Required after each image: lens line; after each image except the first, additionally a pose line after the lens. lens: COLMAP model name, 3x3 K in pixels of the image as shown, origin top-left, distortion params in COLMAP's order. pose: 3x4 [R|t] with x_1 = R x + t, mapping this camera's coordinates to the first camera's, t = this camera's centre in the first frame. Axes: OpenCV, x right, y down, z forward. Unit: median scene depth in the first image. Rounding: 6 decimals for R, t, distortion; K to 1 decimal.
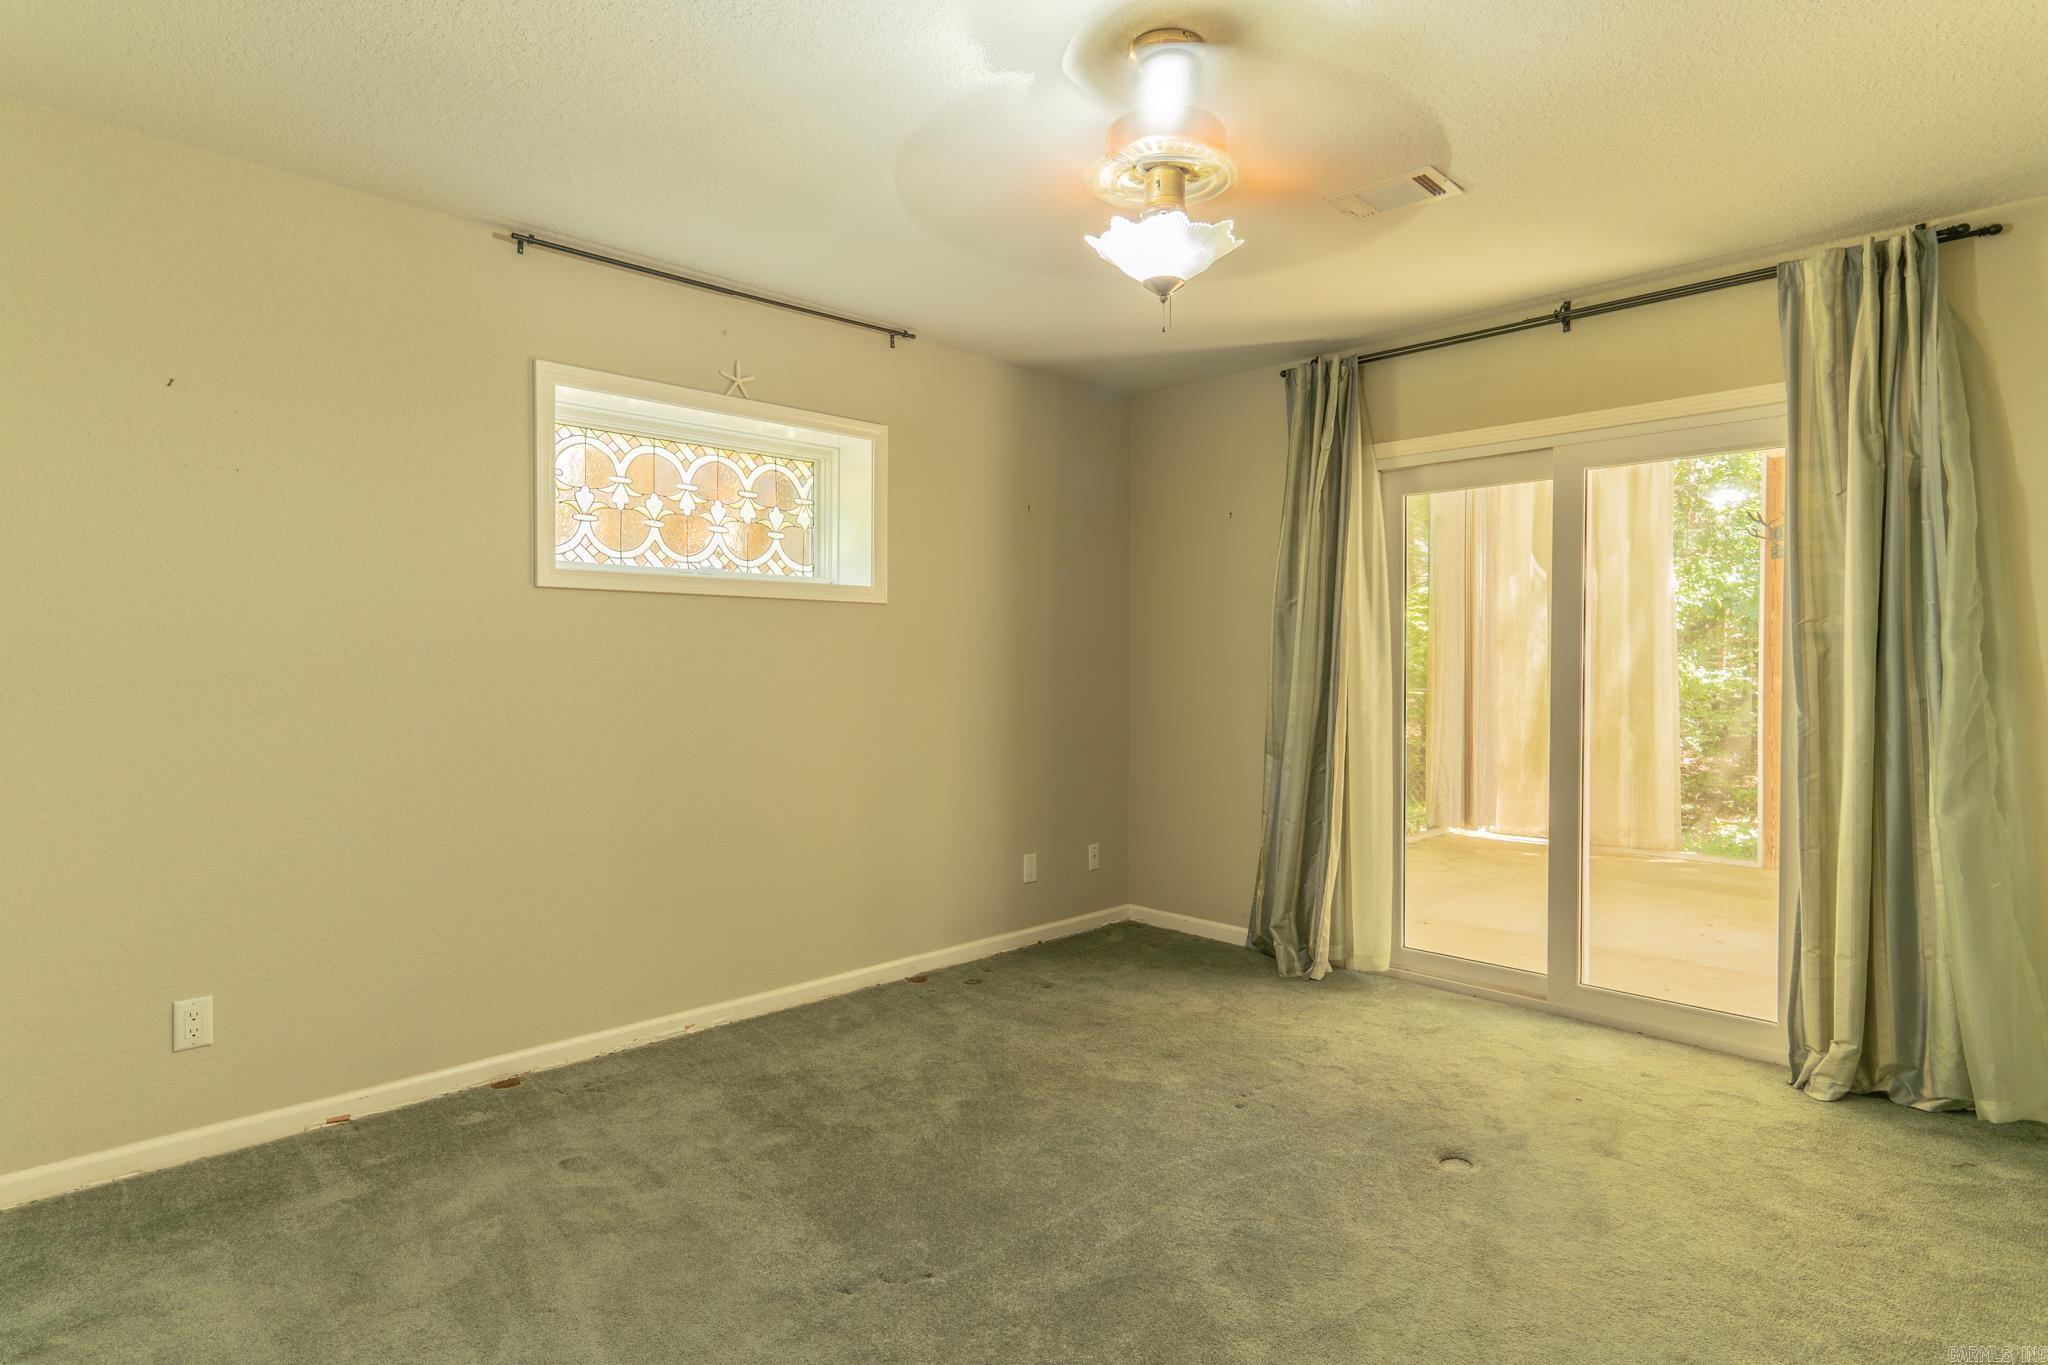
lens RADIAL K [[1096.5, 0, 1030.2], [0, 1096.5, 675.4], [0, 0, 1]] dist [0.001852, 0.003670]
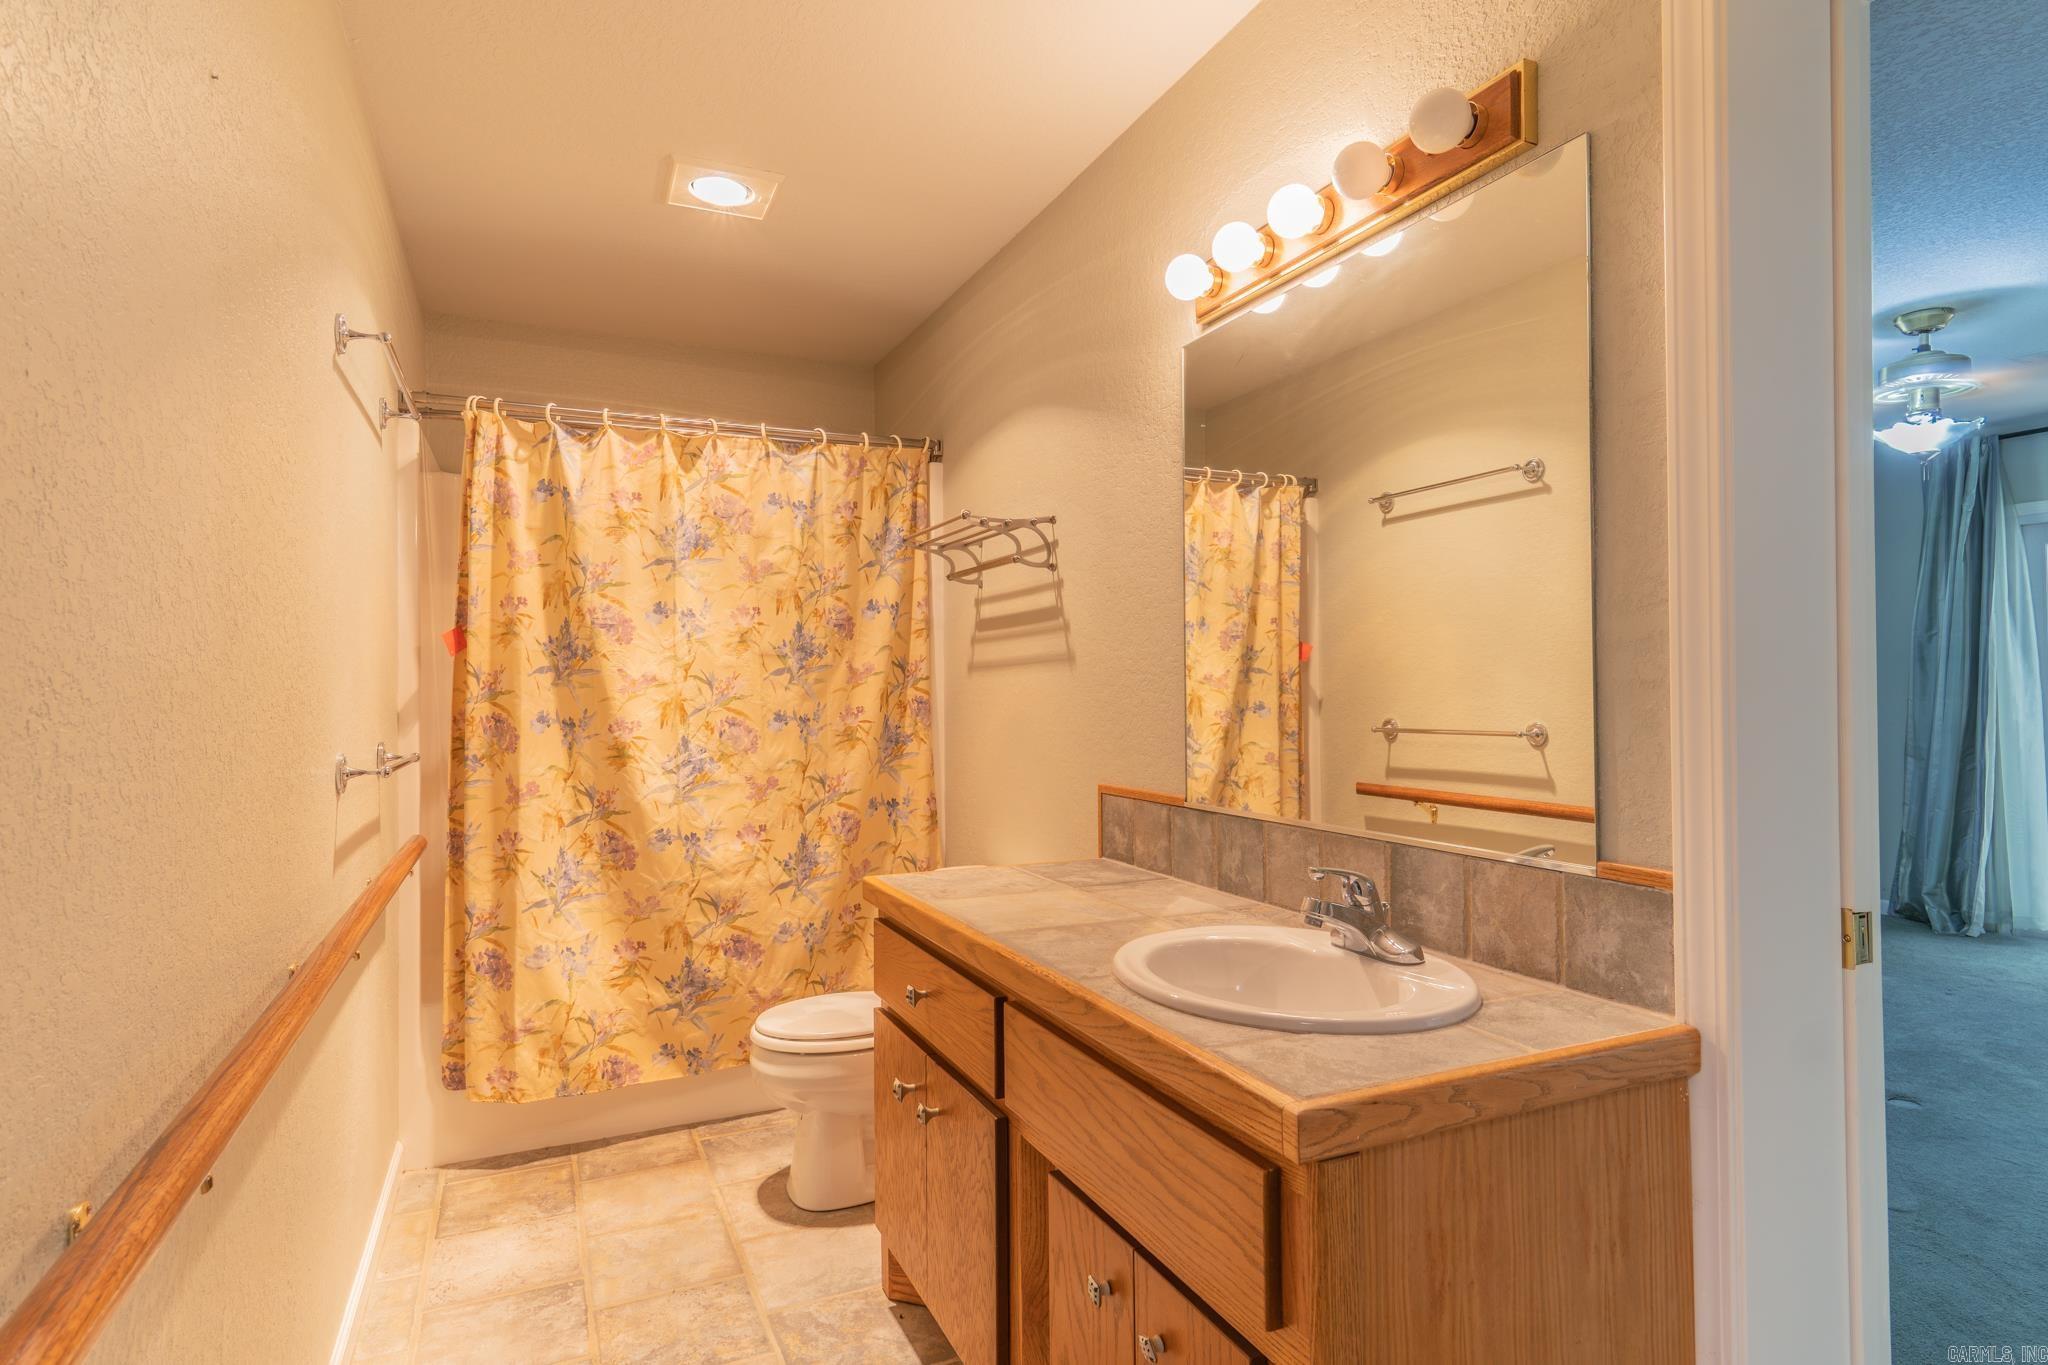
lens RADIAL K [[1096.5, 0, 1030.2], [0, 1096.5, 675.4], [0, 0, 1]] dist [0.001852, 0.003670]
pose [[0.940776, -0.016944, -0.338605, -0.312458], [0.009016, 0.999648, -0.024971, 0.002262], [0.338908, 0.020439, 0.940597, -0.535687]]
